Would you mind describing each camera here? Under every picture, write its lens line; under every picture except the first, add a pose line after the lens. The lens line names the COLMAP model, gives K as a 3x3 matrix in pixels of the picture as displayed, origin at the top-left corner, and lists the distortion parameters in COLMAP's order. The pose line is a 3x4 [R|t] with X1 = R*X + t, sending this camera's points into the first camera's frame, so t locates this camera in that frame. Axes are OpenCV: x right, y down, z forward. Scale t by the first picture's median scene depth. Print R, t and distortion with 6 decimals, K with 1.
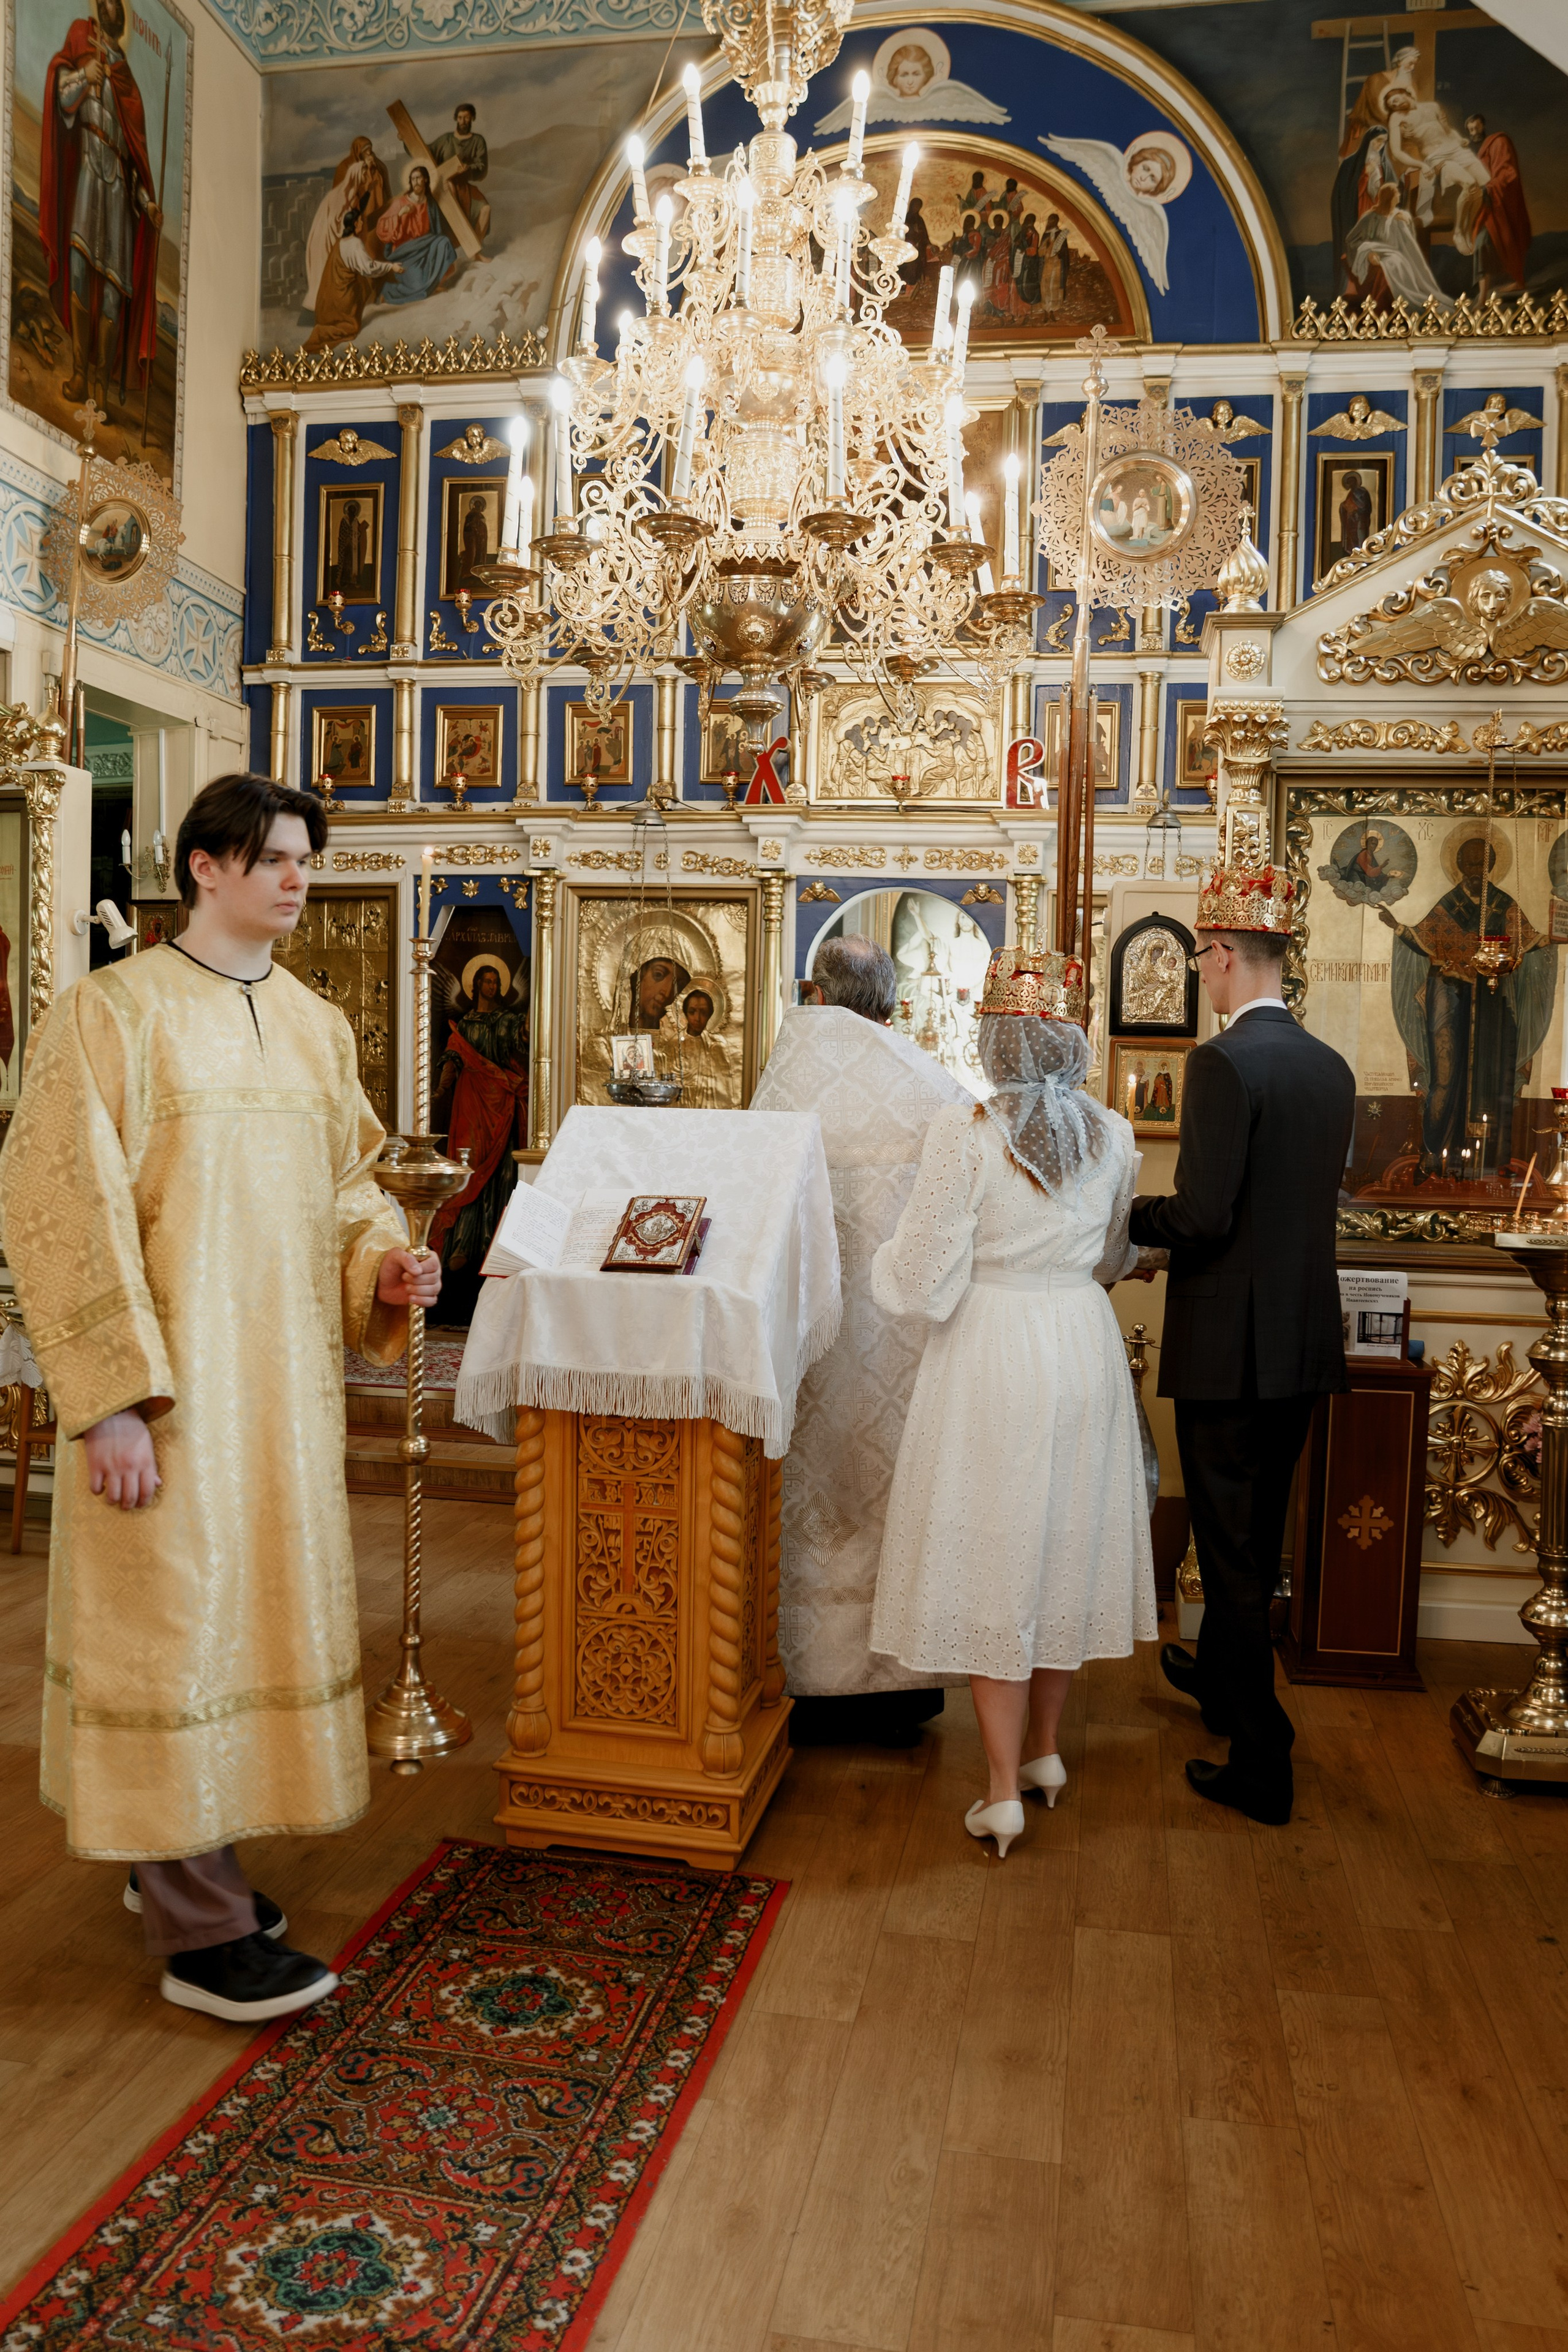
lens RADIAL K [[1749.4, 0, 780.5], [0, 1749.4, 1179.8], [0, 0, 1]] dist [-0.112012, 0.086112]
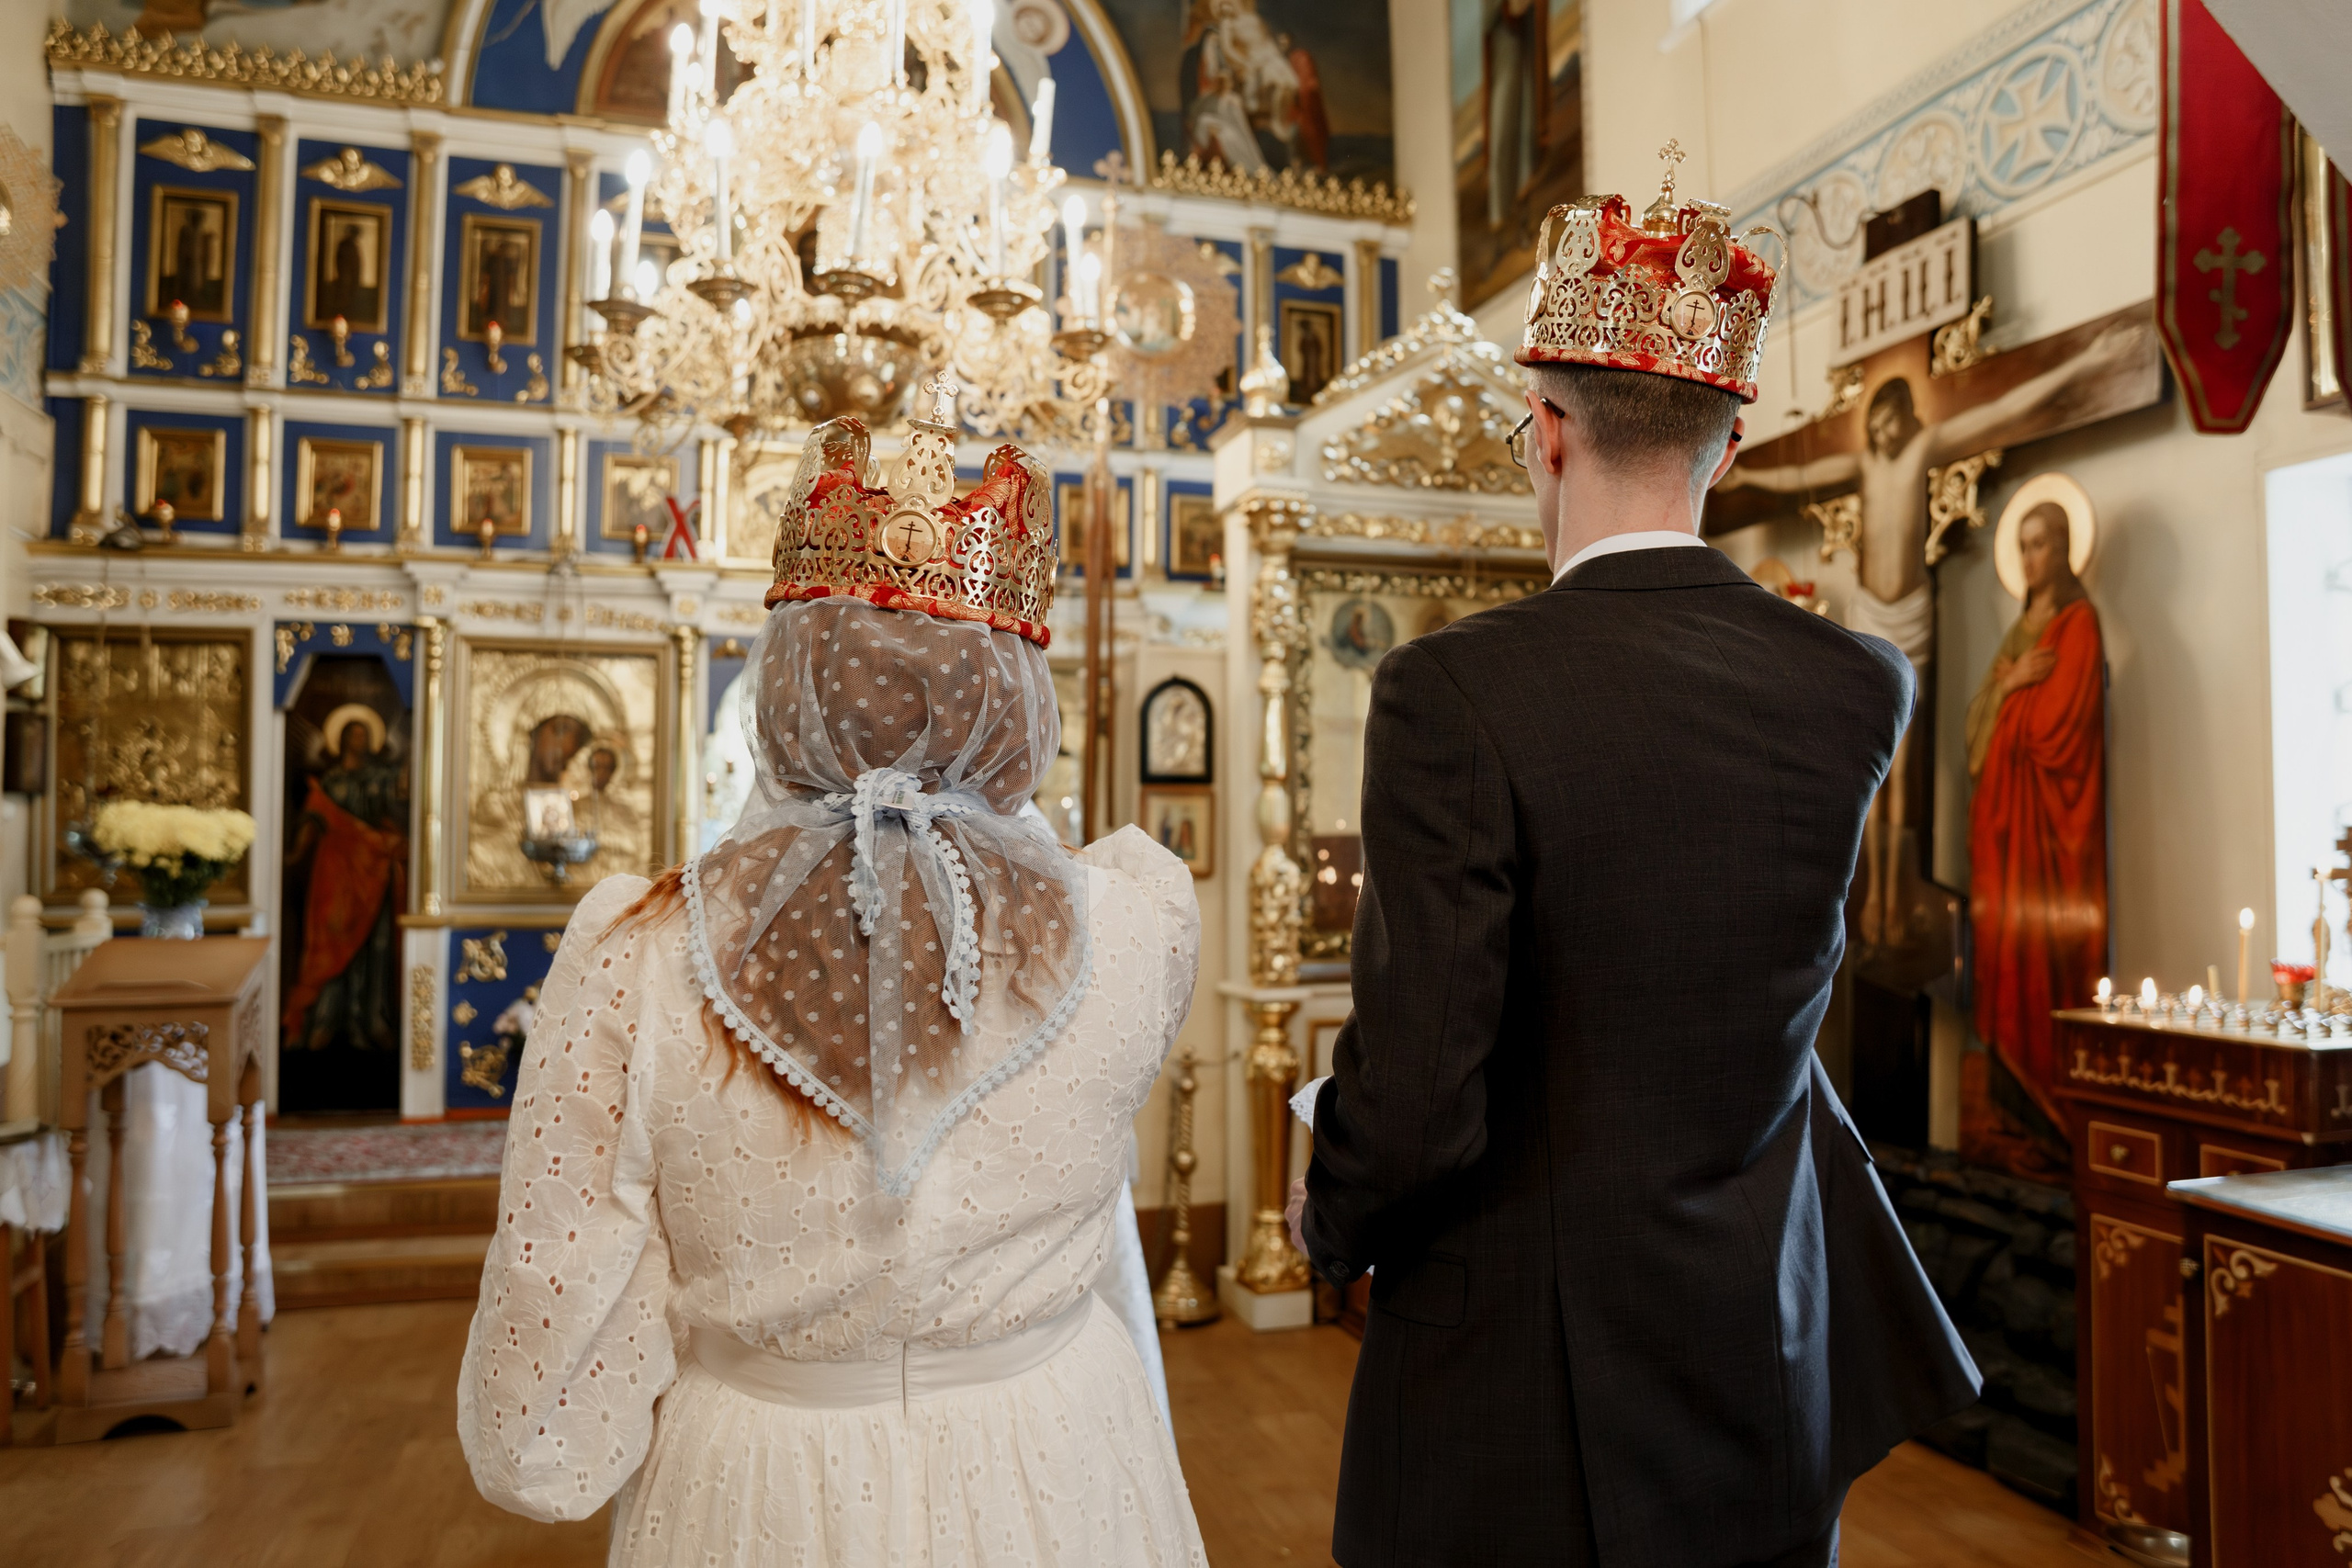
lens RADIAL K [[1623.7, 0, 1184.5], [0, 1623.7, 780.6], [0, 0, 1]] dist [-0.104865, 0.071672]
pose [[0.890190, -0.006381, 0.455545, -0.168598], [0.047782, 0.995695, -0.079425, -0.001616], [-0.453077, 0.092471, 0.886662, 0.053446]]
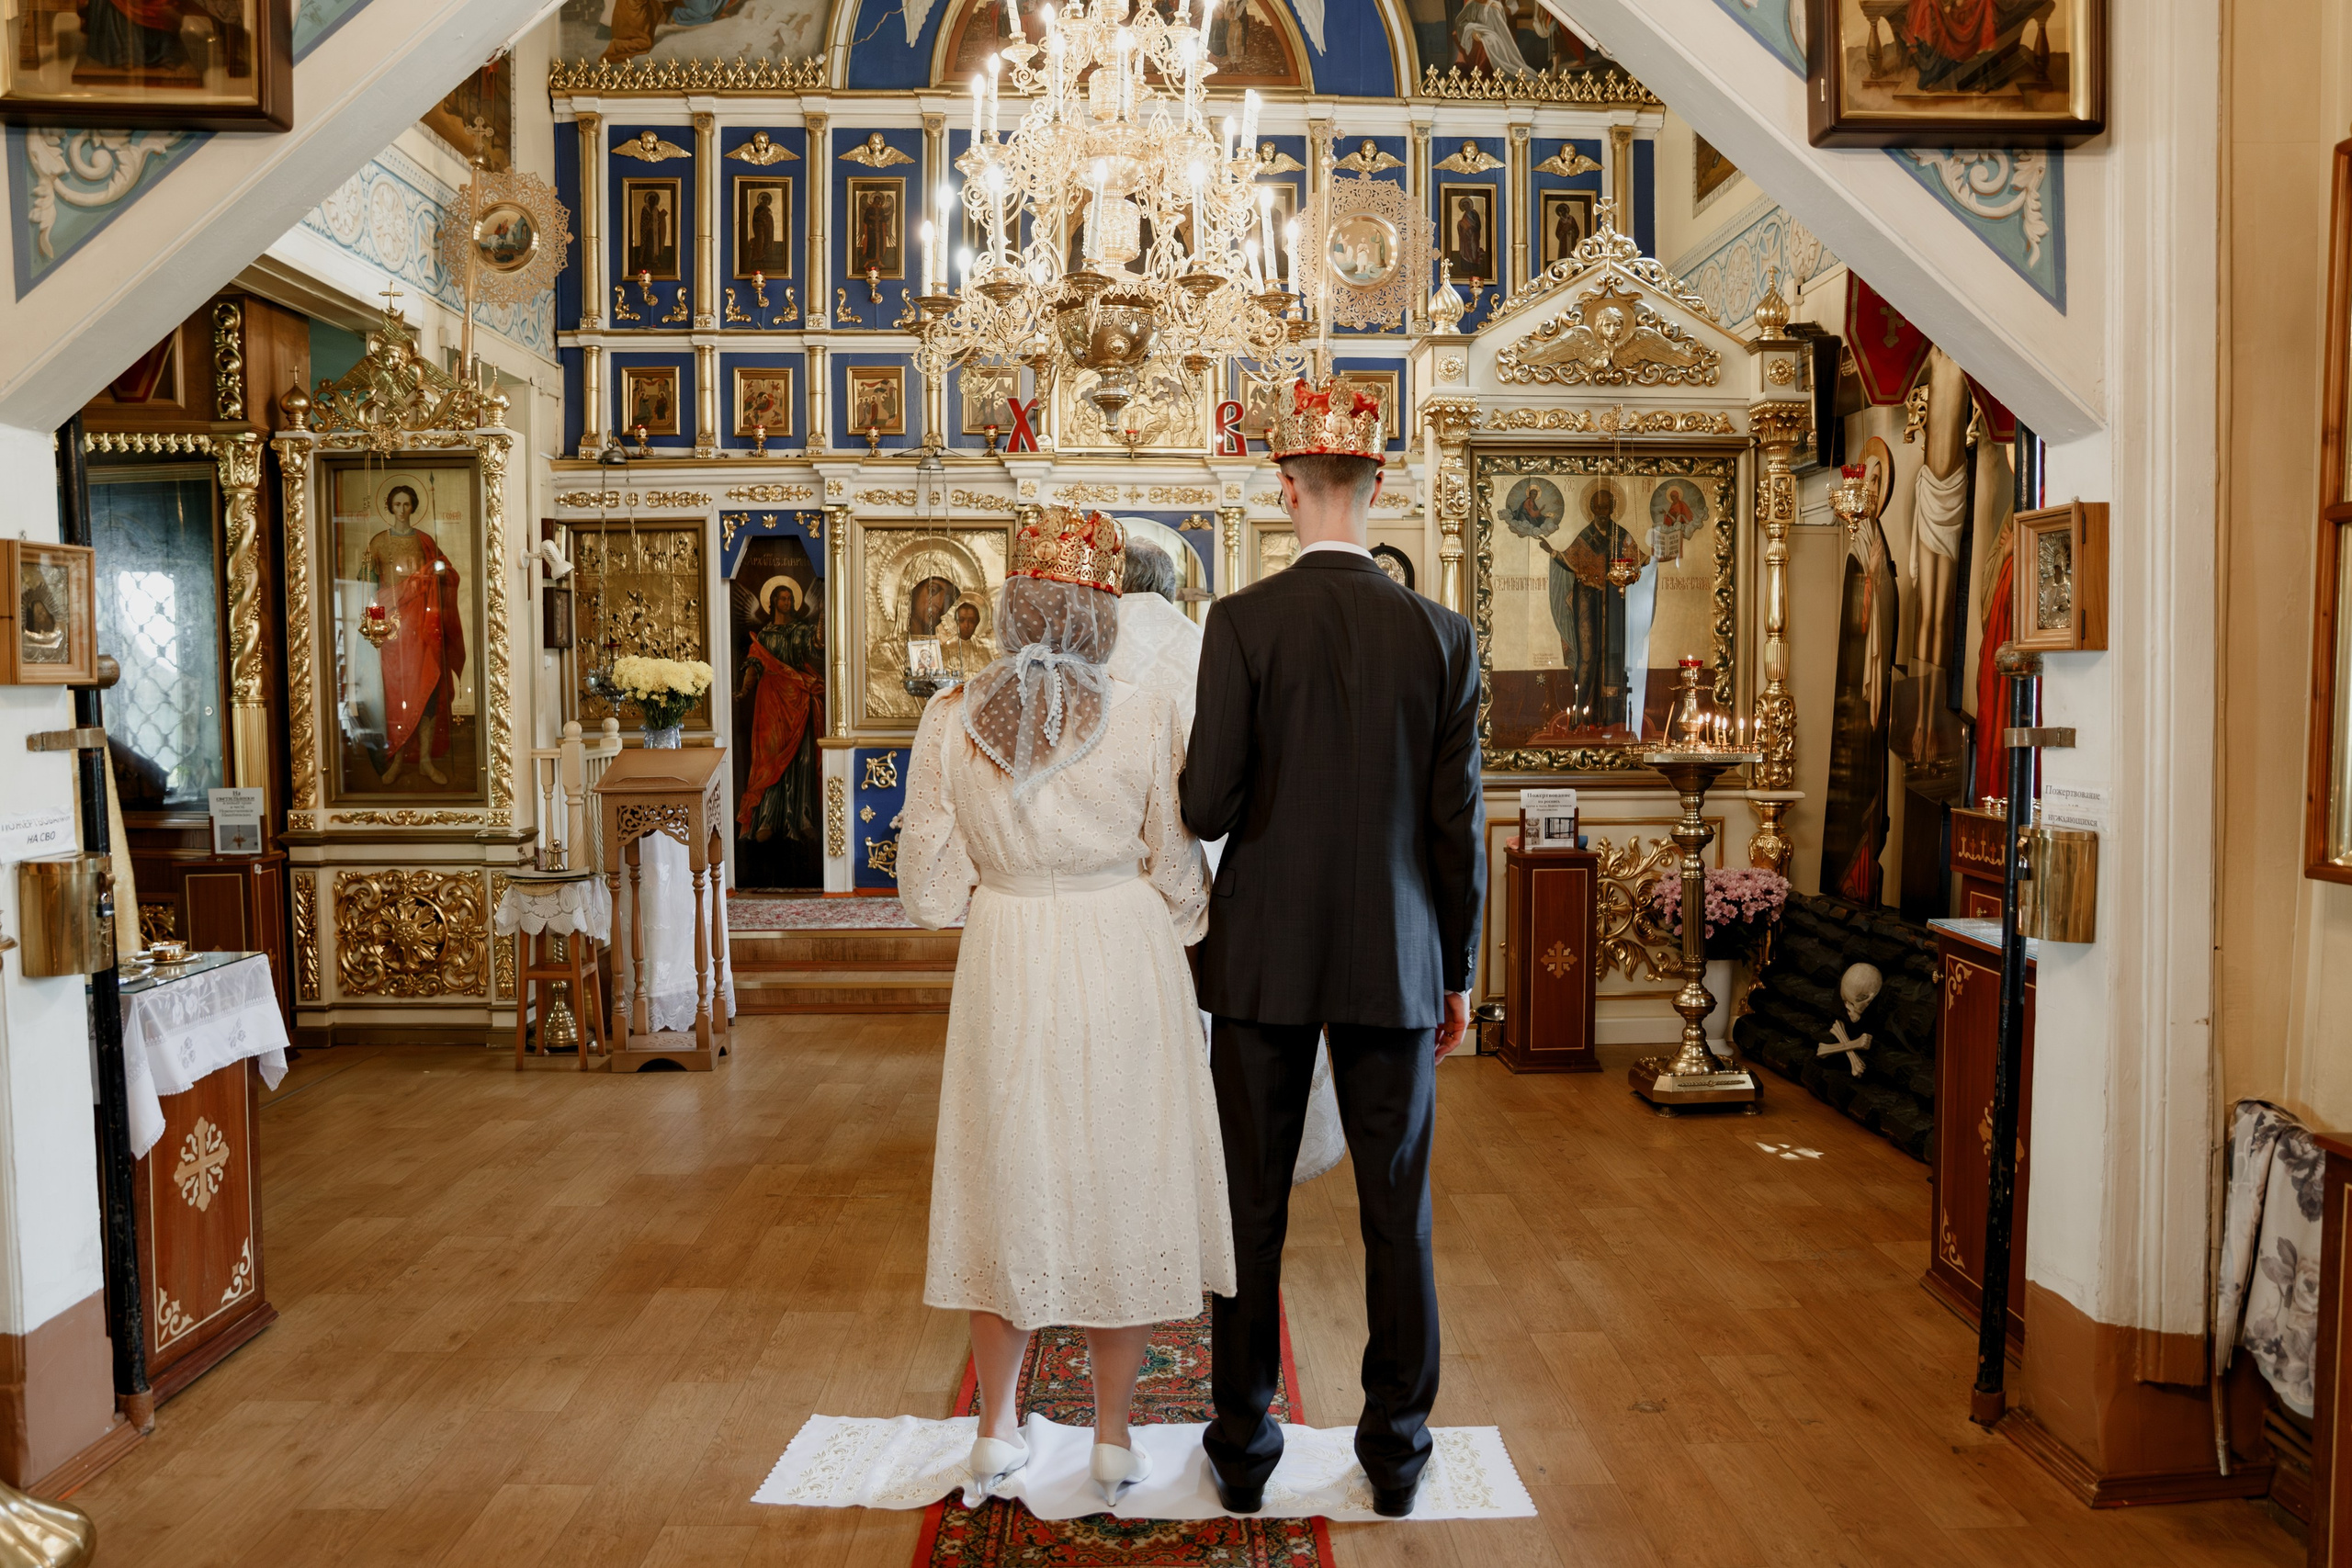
lens RADIAL K [[1677.5, 0, 1181.5], [0, 1677.5, 784.0], [0, 0, 1]] dist [-0.109985, 0.079403]
pose [[0.976714, -0.041244, 0.210543, -0.154235], [0.039742, 0.999145, 0.011361, 0.011780], [-0.210831, -0.002729, 0.977519, -0.185090]]
